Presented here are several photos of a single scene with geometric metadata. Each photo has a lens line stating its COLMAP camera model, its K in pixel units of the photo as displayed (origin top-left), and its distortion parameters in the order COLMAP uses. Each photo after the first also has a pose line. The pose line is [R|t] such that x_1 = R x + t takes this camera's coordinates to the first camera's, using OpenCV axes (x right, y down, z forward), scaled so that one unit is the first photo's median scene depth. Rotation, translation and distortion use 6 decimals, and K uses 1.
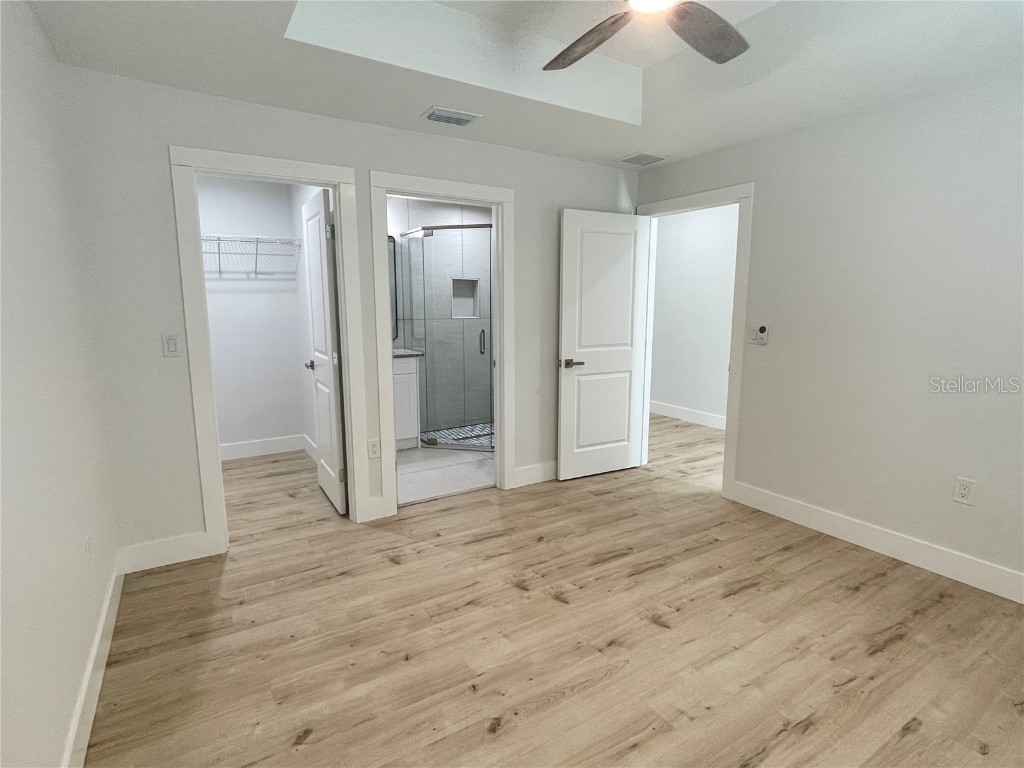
lens RADIAL K [[517.5, 0, 507.6], [0, 517.5, 378.8], [0, 0, 1]] dist [-0.000863, 0.000980]
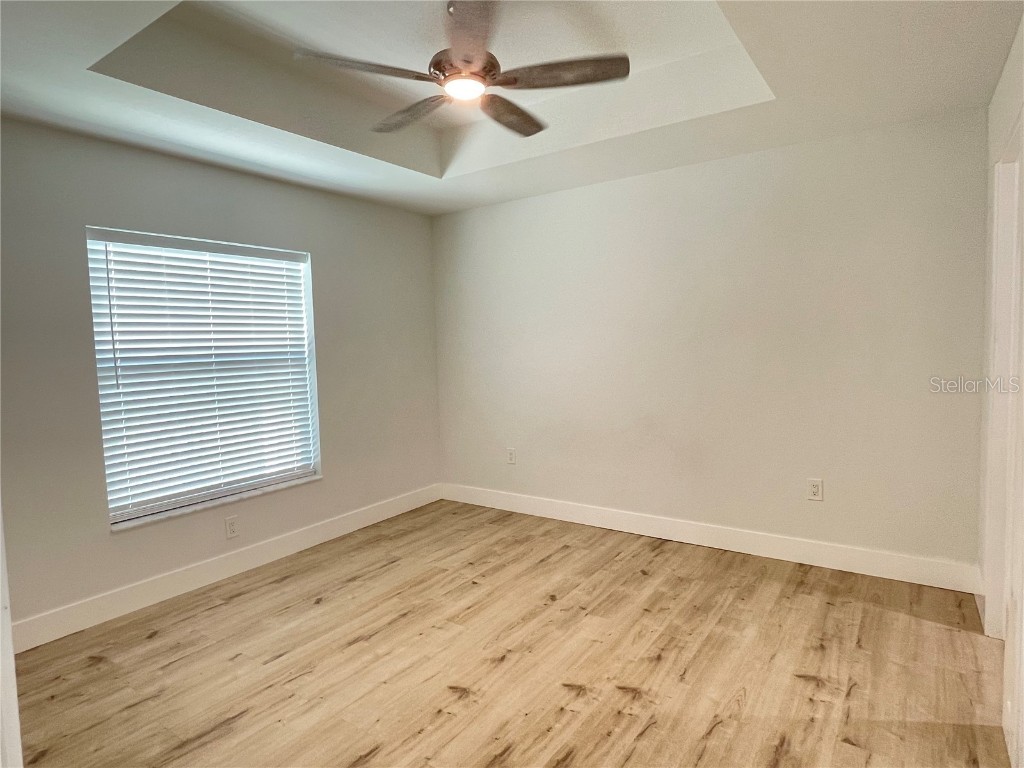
lens RADIAL K [[583.4, 0, 506.2], [0, 583.4, 381.3], [0, 0, 1]] dist [0.000267, -0.001221]
pose [[-0.918502, 0.055691, -0.391474, 0.598111], [-0.030009, 0.977359, 0.209447, -0.274128], [0.394275, 0.204126, -0.896036, 1.866266]]
